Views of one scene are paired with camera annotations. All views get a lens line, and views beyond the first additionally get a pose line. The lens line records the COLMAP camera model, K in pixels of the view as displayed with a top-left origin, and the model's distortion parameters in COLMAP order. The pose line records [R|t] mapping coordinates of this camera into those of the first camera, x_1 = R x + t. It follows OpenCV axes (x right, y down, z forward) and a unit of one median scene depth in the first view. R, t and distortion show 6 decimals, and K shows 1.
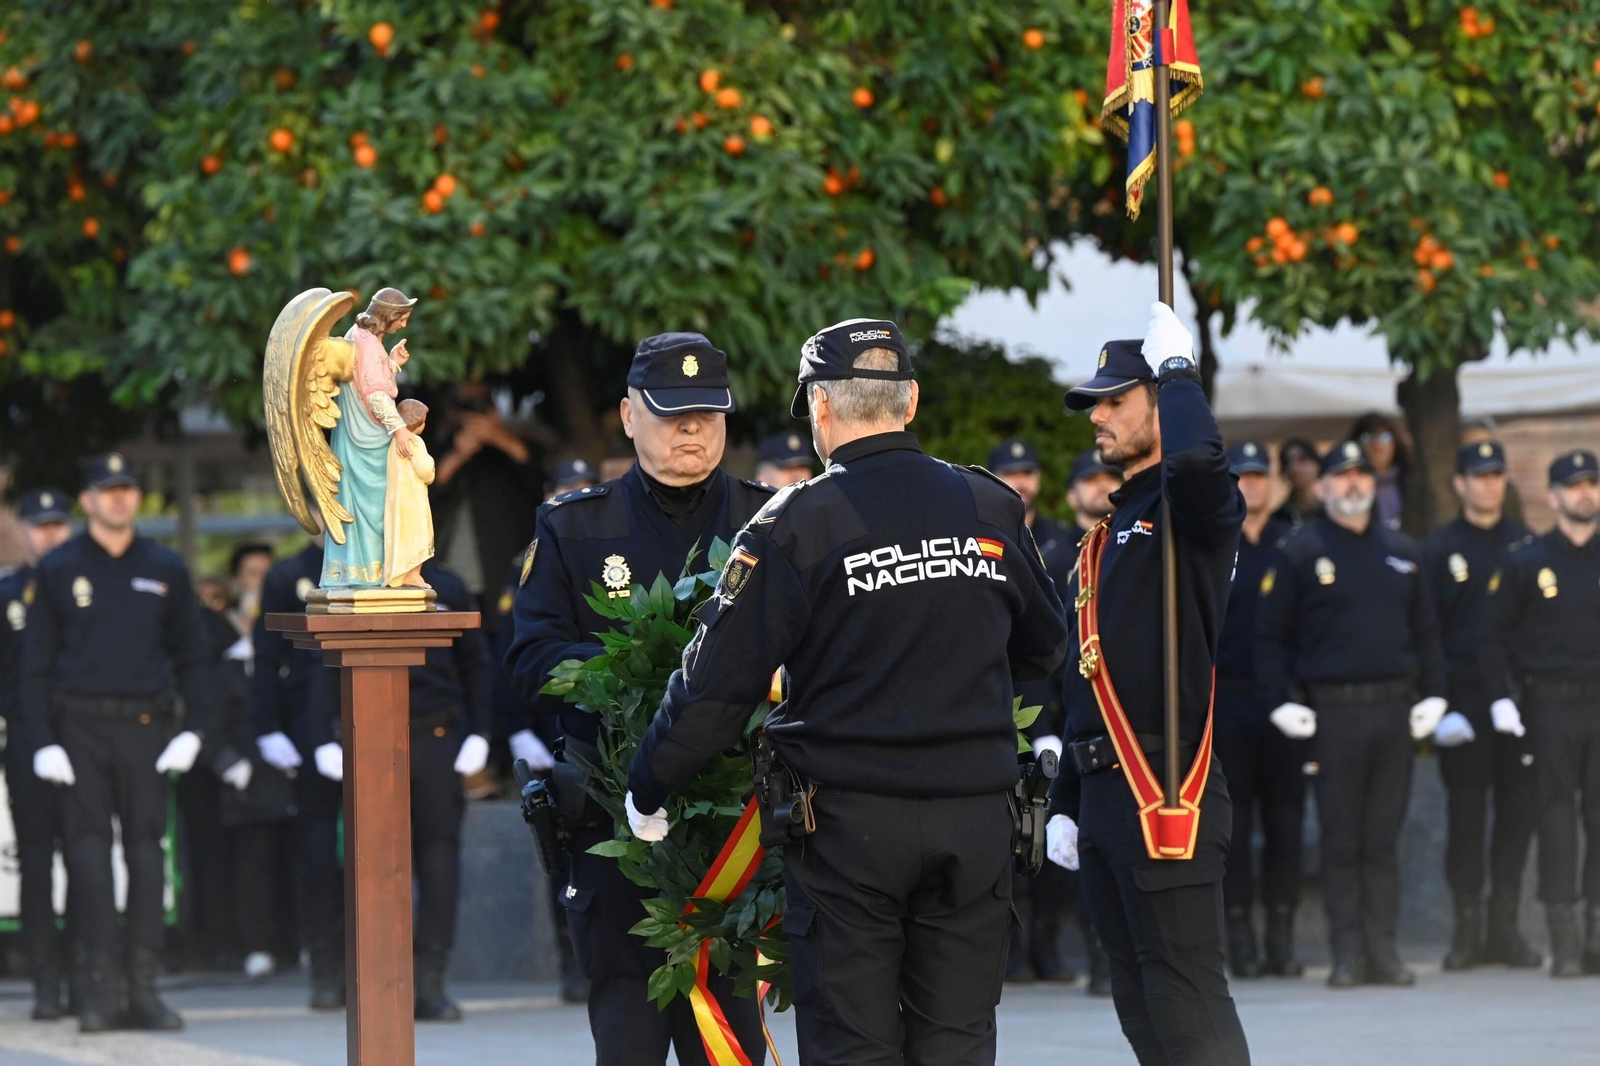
lens RADIAL K [[8471.0, 0, 800.0], [0, 8471.0, 533.0], [0, 0, 1]] dist [0.162975, -38.091005]
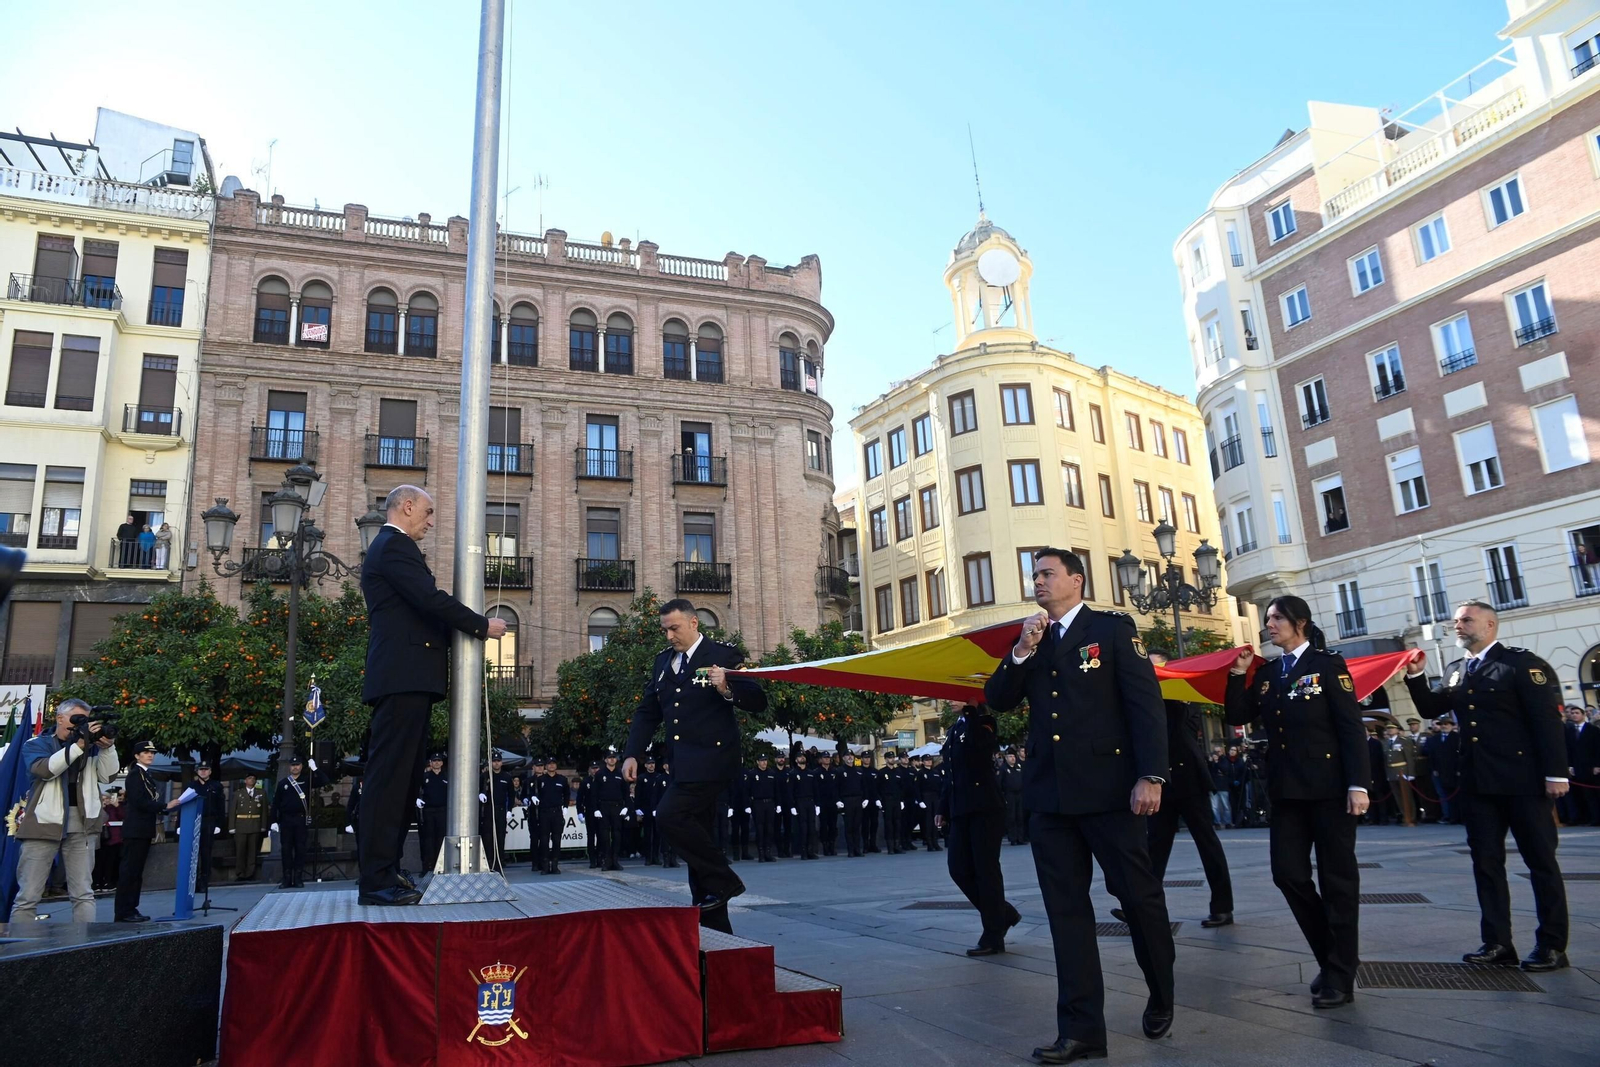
lens RADIAL K [[1096.3, 0, 800.0], [0, 1096.3, 533.5], [0, 0, 1]] dist [-0.117745, 0.099243]
pose [[0.991686, 0.016316, 0.127640, -0.043010], [0.014184, 0.972024, -0.234452, 0.013952], [-0.127894, 0.234313, 0.963712, 0.262407]]
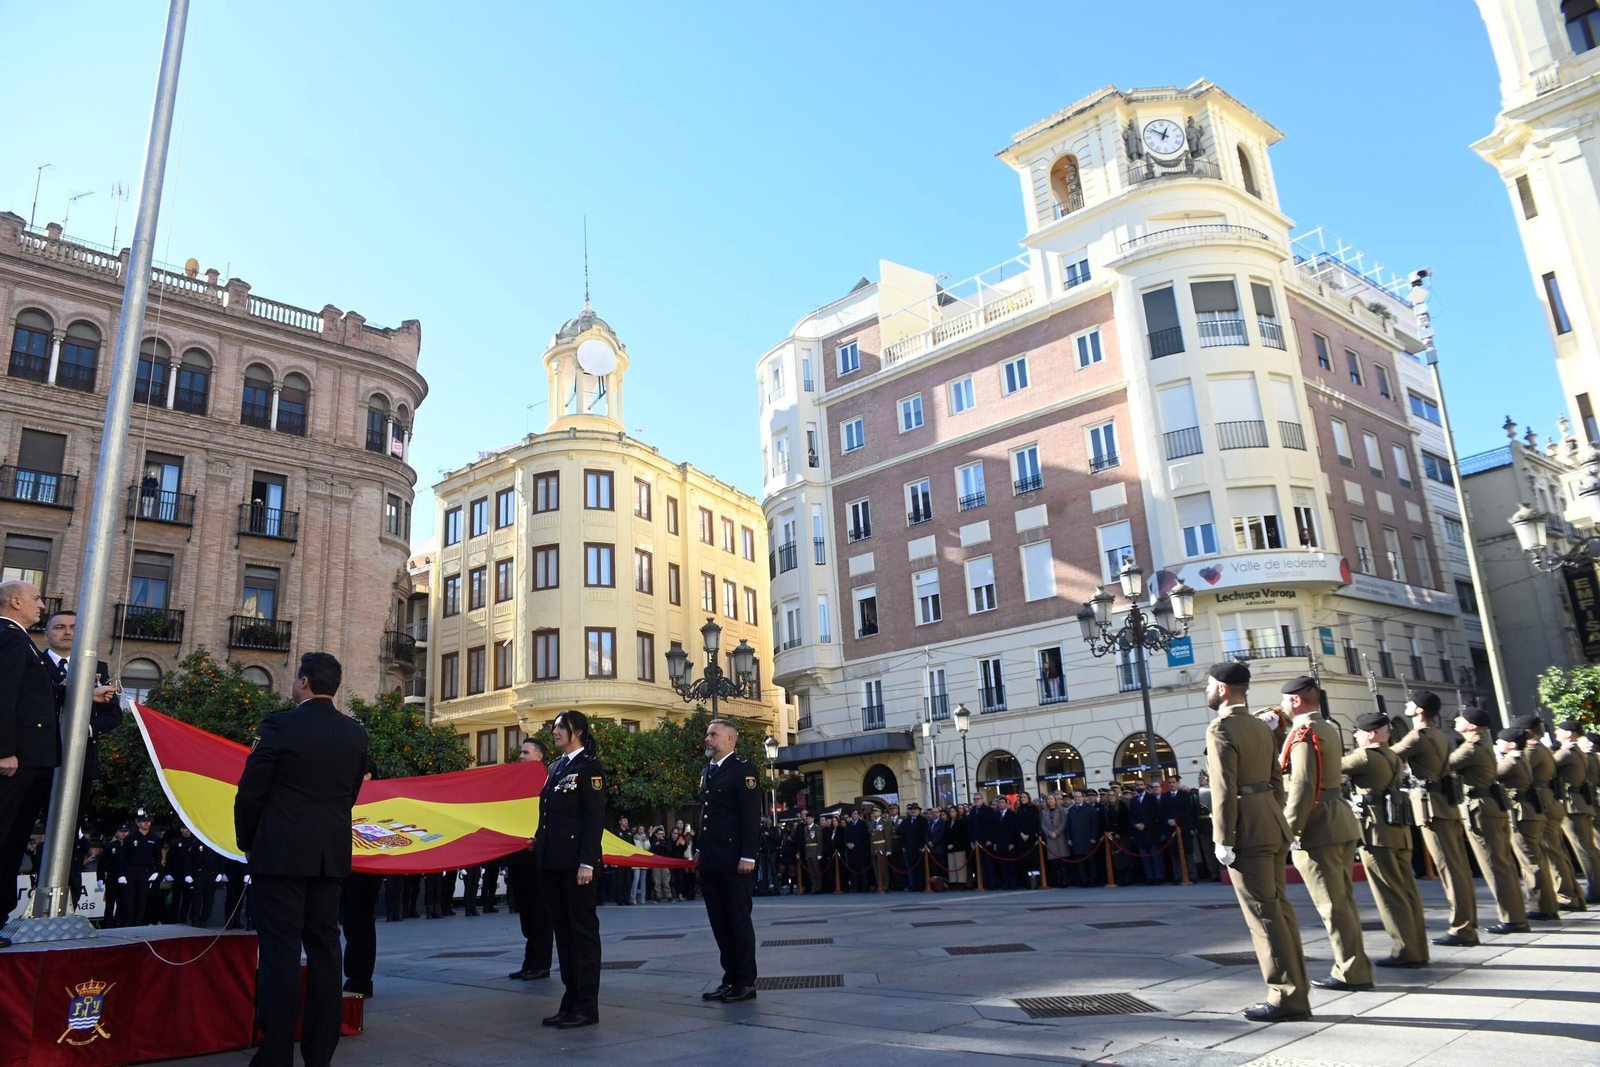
lens RADIAL K [[1096.3, 0, 800.0], [0, 1096.3, 533.5], [0, 0, 1]] dist [-0.117745, 0.099243]
pose [[0.869133, 0.126078, 0.478239, -0.051899], [0.020393, 0.957004, -0.289357, 0.015988], [-0.494159, 0.261242, 0.829192, 0.197438]]
